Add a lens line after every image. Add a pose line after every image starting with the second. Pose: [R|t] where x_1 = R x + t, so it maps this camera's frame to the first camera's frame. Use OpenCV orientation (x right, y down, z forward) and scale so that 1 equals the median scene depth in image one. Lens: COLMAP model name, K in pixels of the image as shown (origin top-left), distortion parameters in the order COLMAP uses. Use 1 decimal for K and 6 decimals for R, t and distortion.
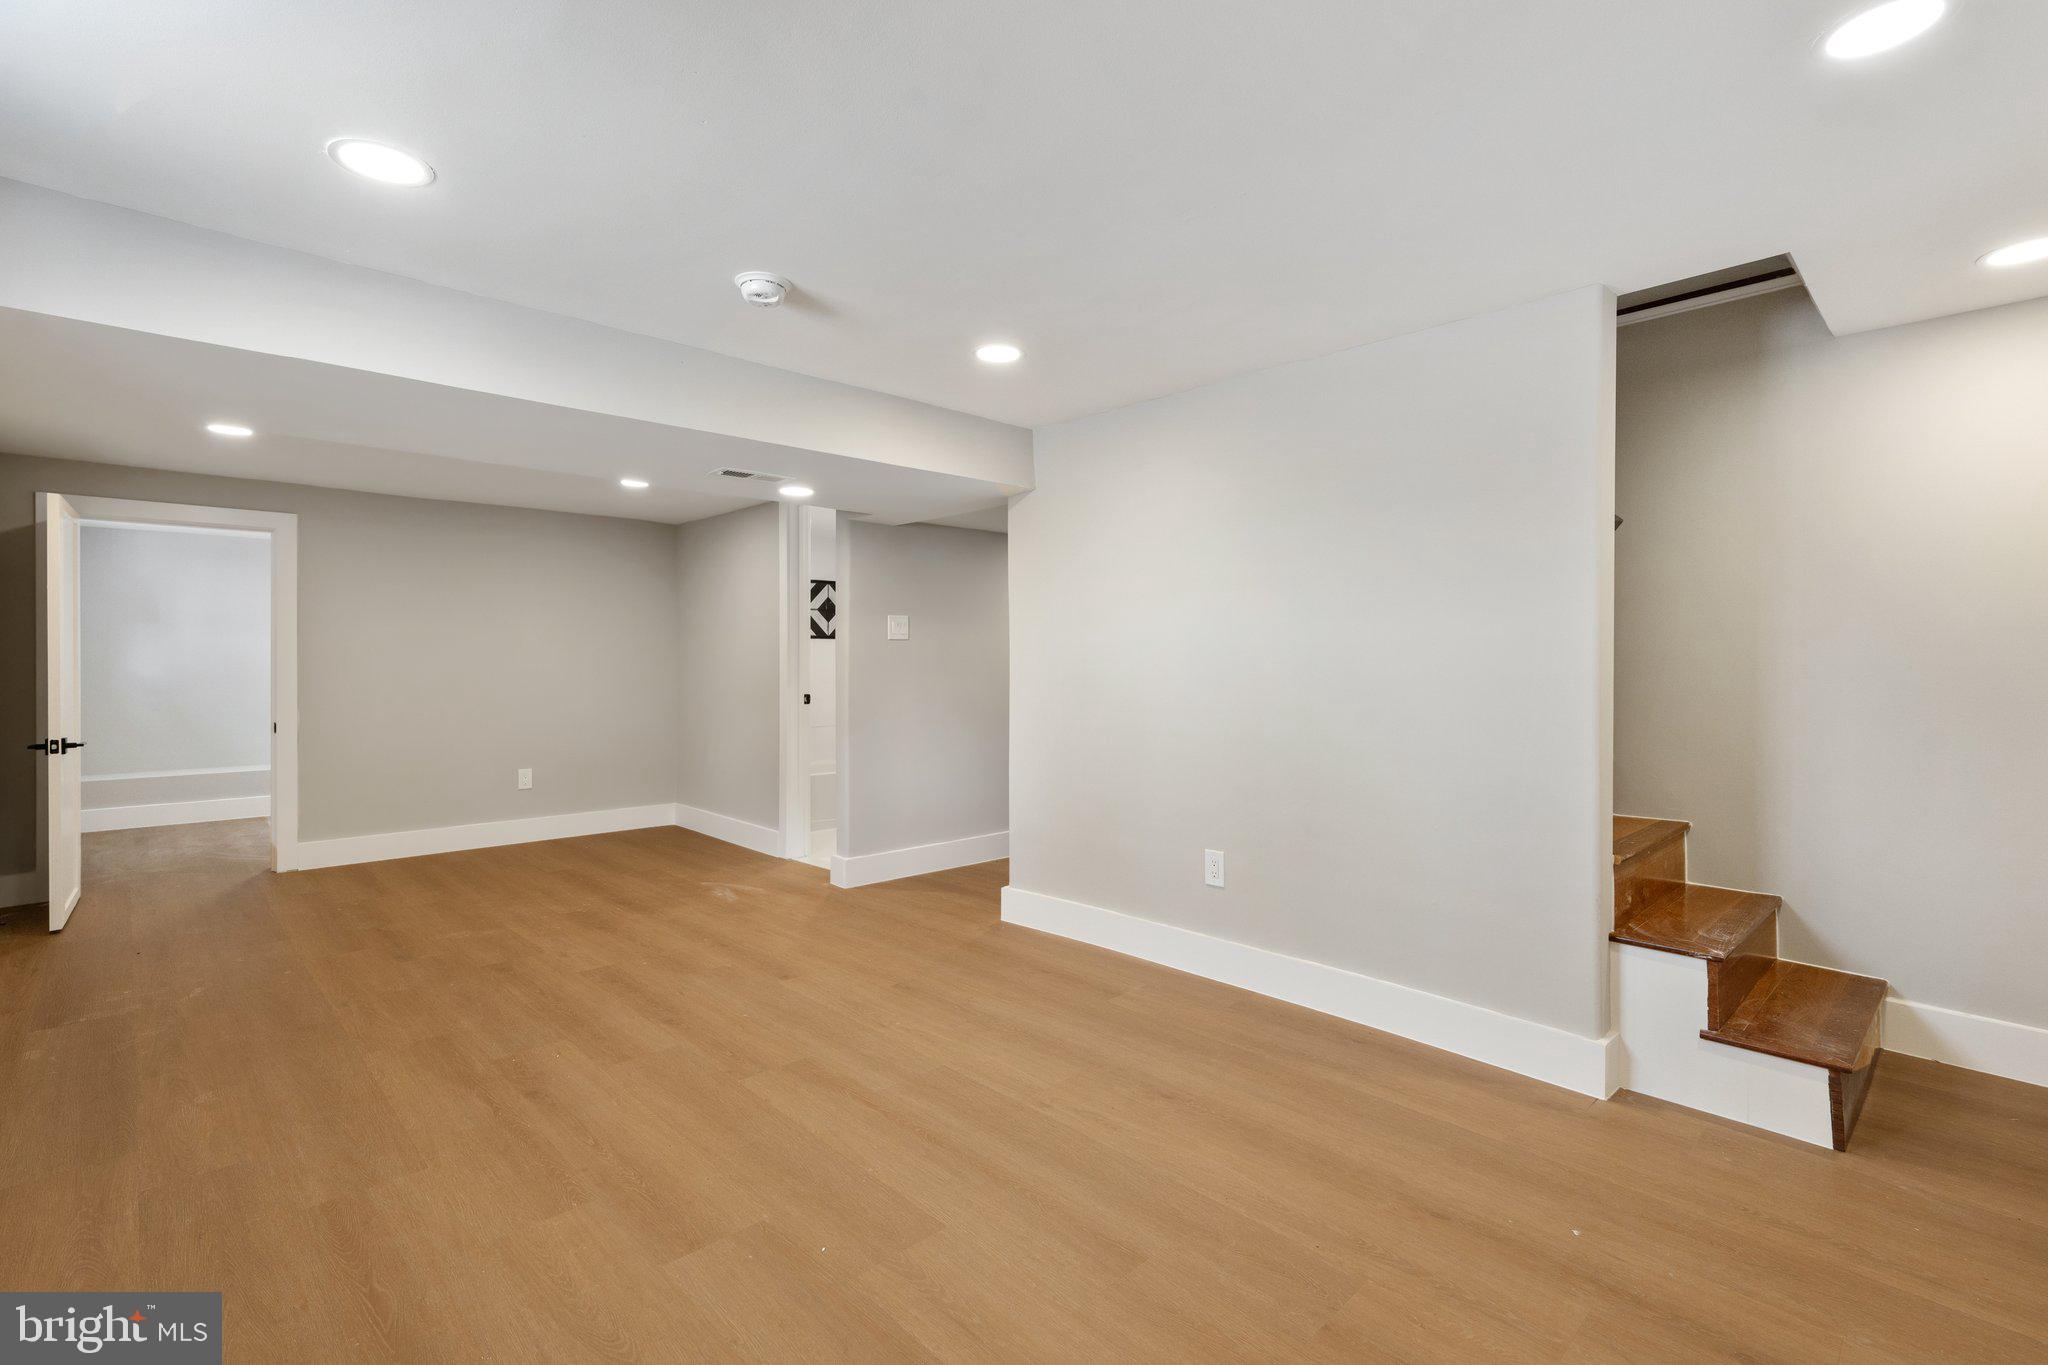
lens RADIAL K [[929.8, 0, 1020.7], [0, 929.8, 641.1], [0, 0, 1]] dist [-0.001165, 0.000246]
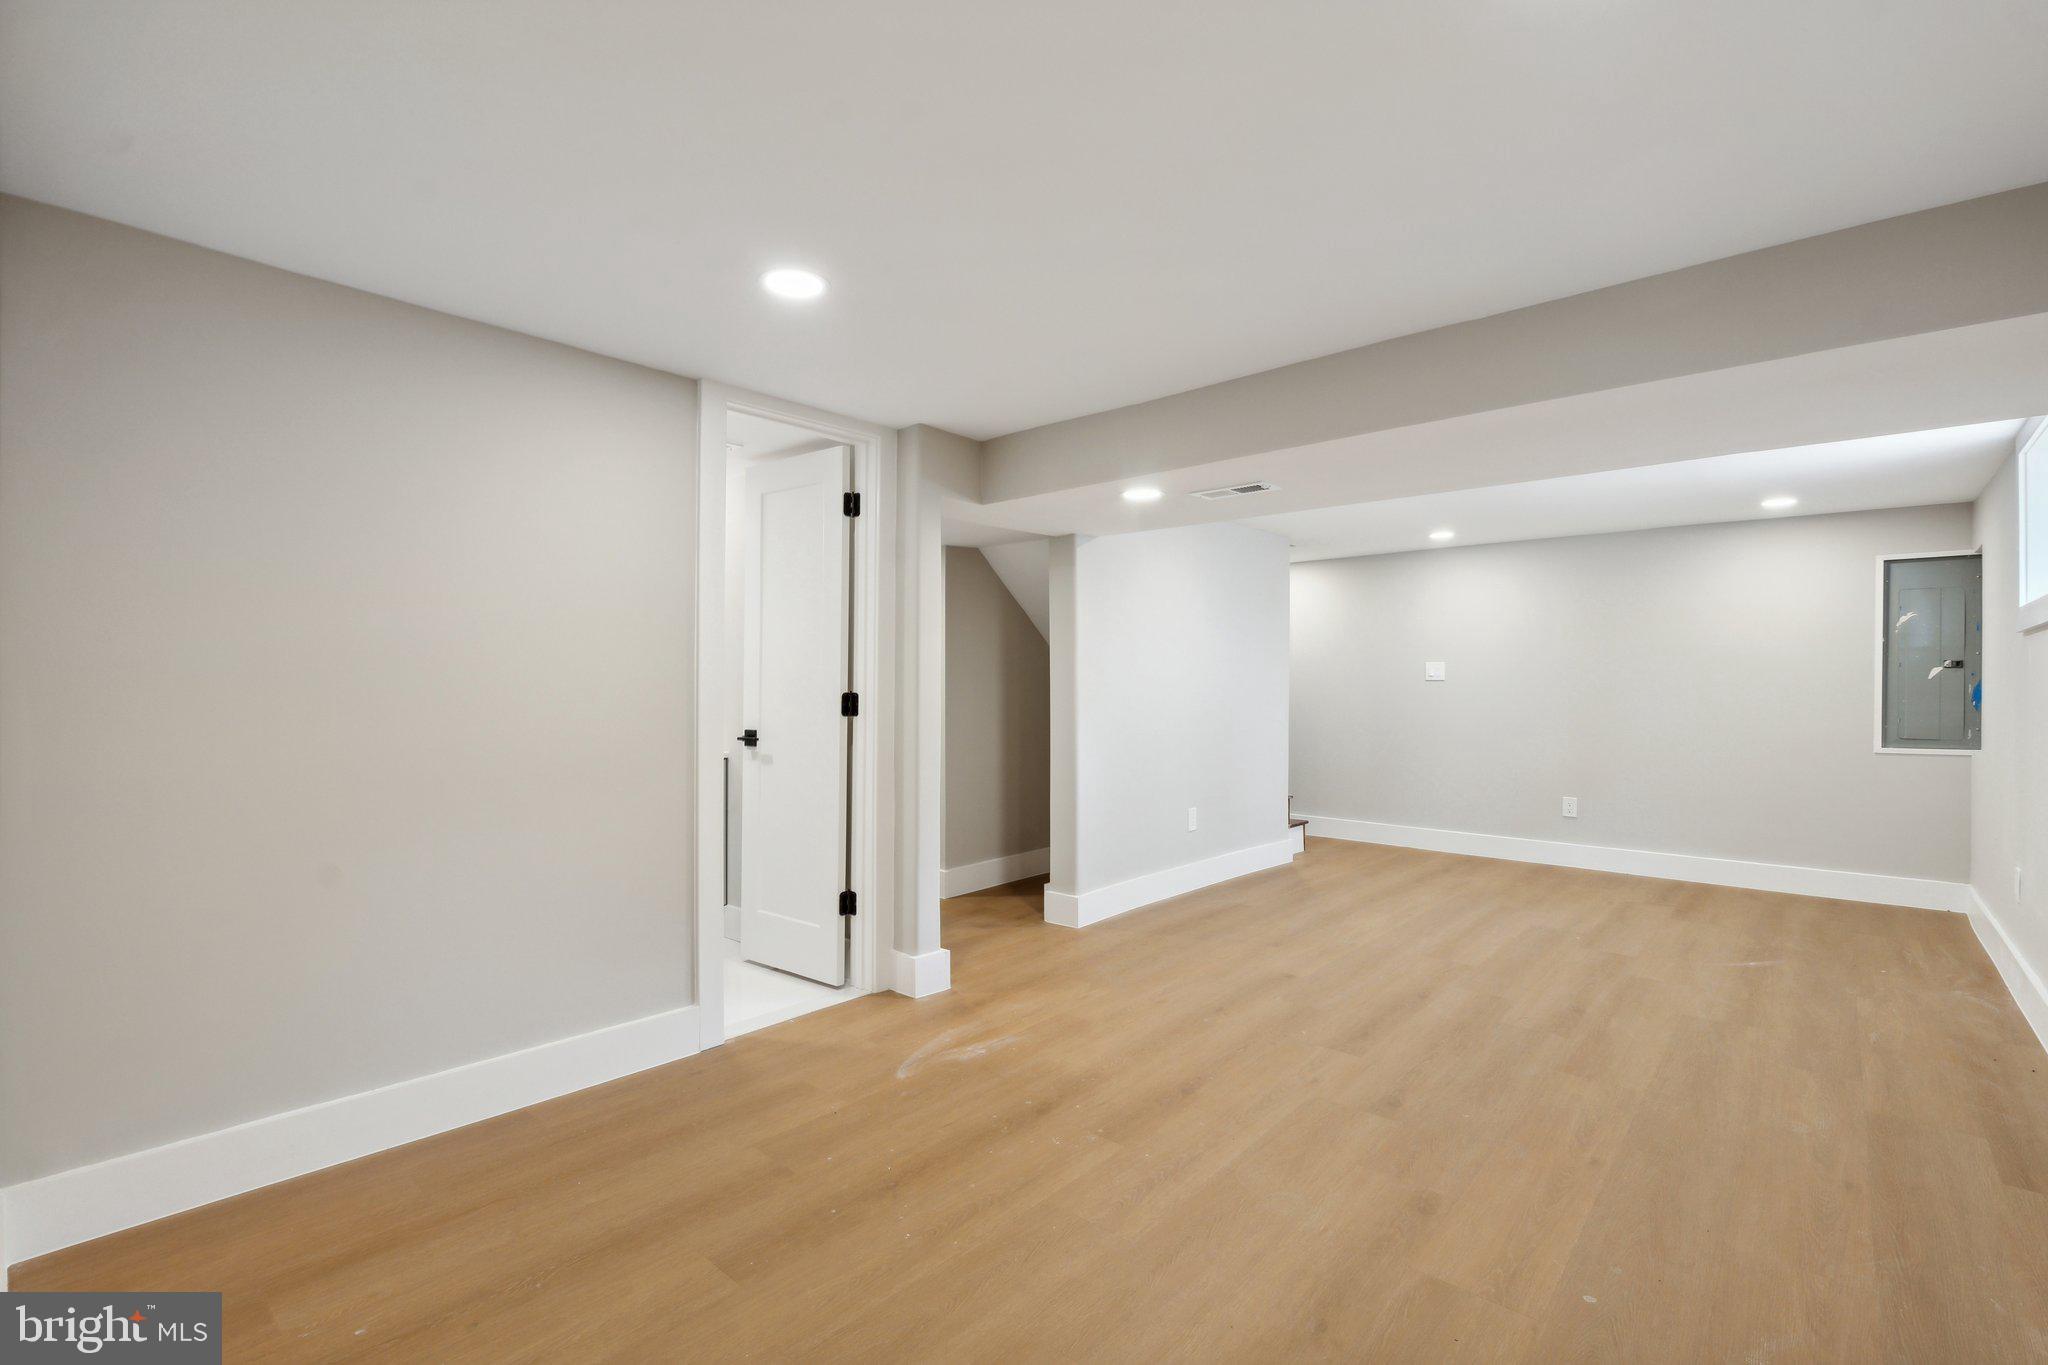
lens RADIAL K [[918.8, 0, 1024.0], [0, 918.8, 682.5], [0, 0, 1]] dist [-0.002340, -0.000533]
pose [[-0.078115, 0.000936, 0.996944, -1.502086], [-0.027158, 0.999626, -0.003067, 0.027757], [-0.996574, -0.027314, -0.078060, 1.607460]]
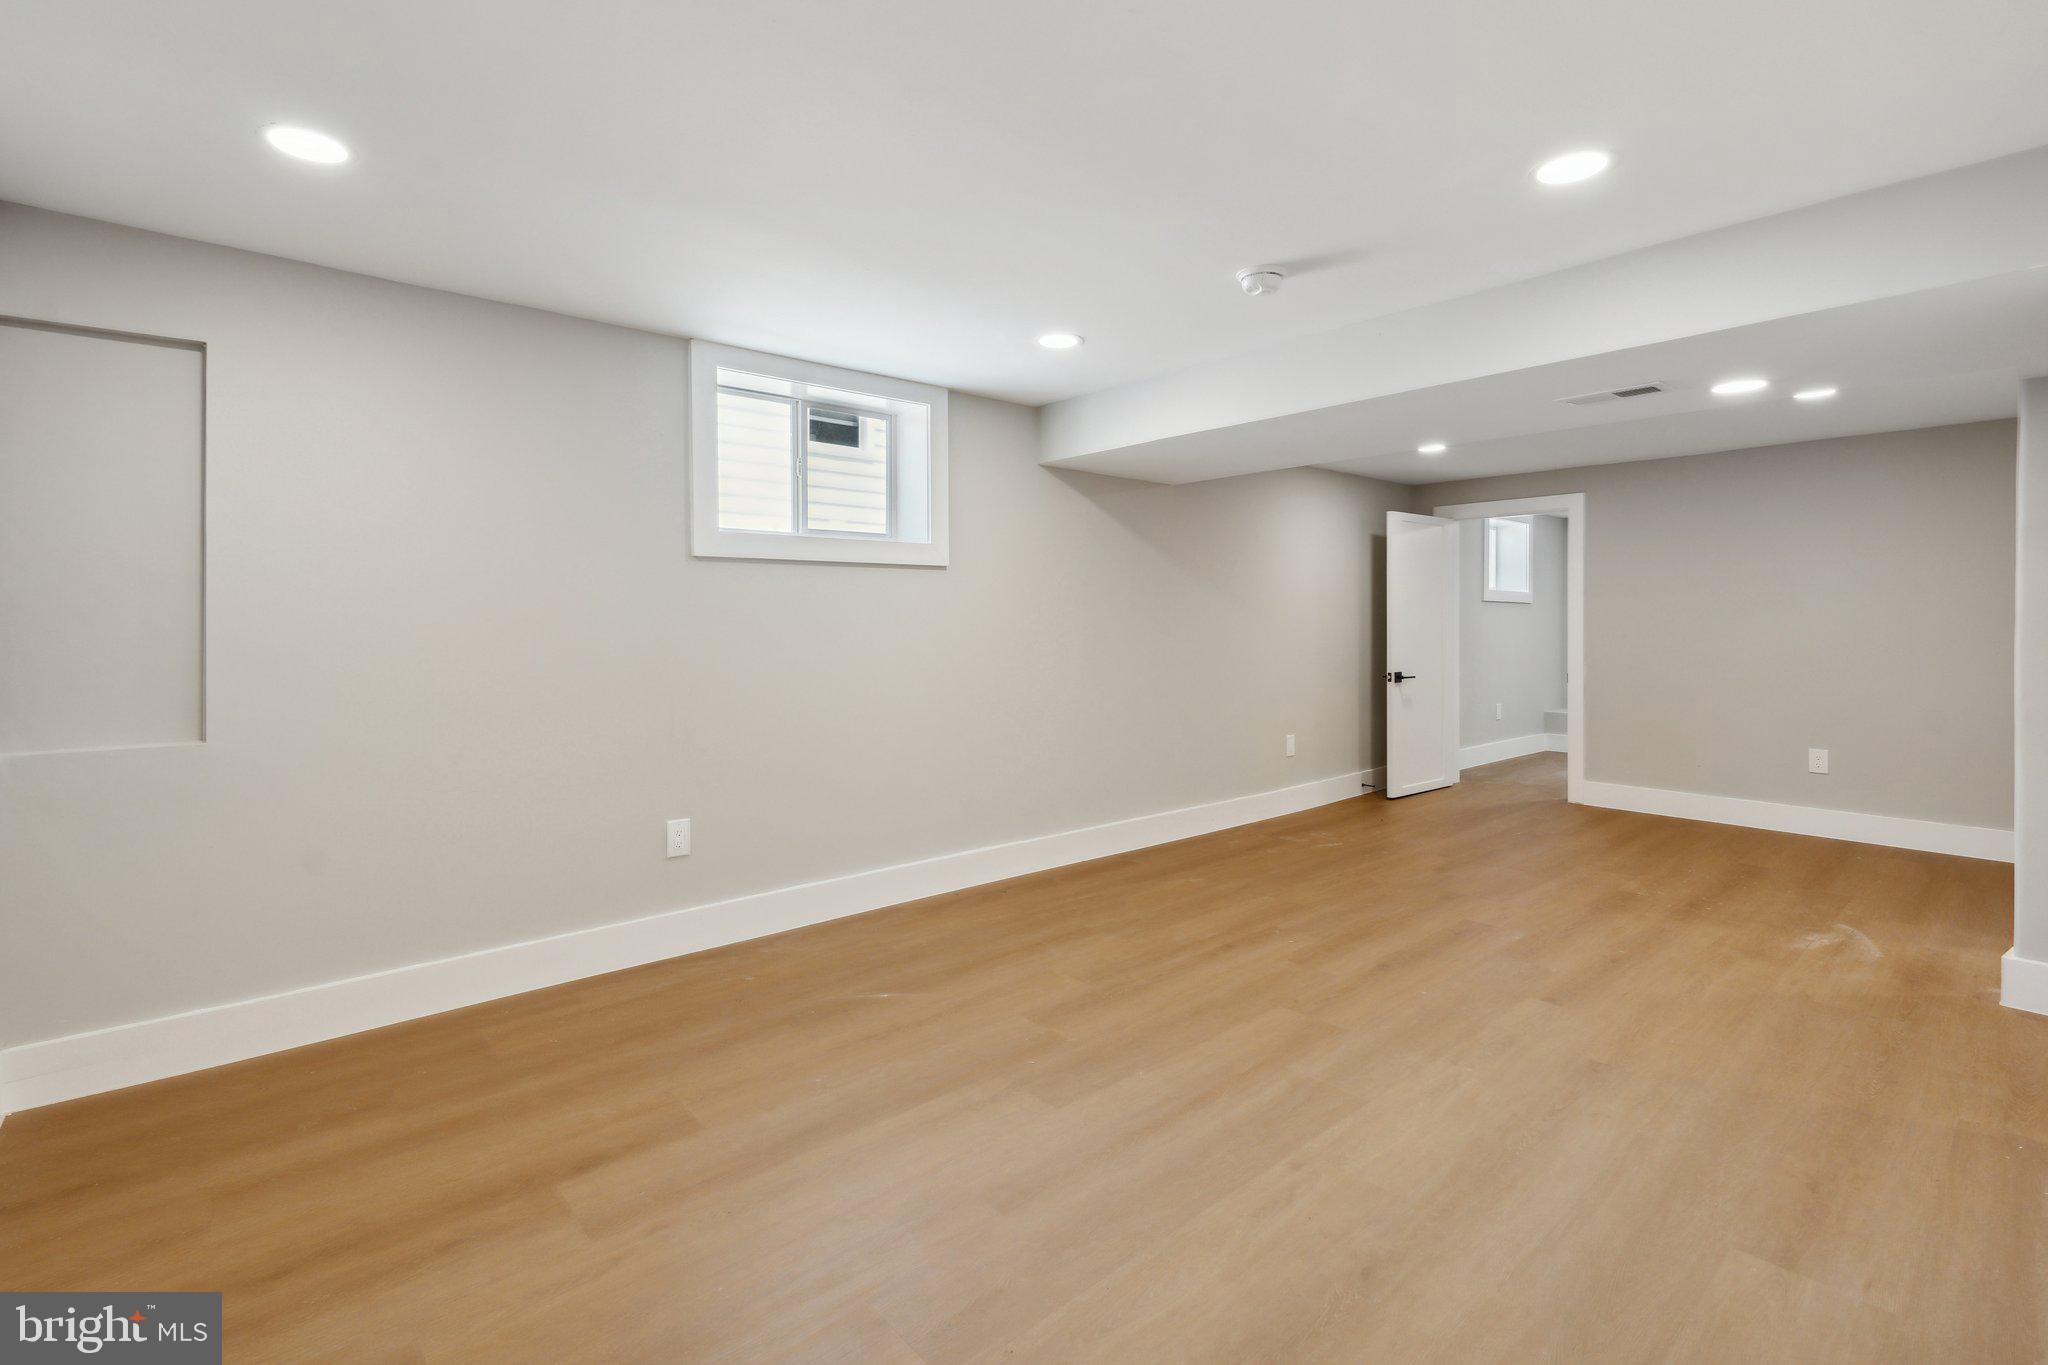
lens RADIAL K [[929.8, 0, 1020.7], [0, 929.8, 641.1], [0, 0, 1]] dist [-0.001165, 0.000246]
pose [[-0.056417, 0.022433, -0.998155, 0.690146], [0.027321, 0.999408, 0.020917, 0.007412], [0.998033, -0.026091, -0.056996, 0.658754]]
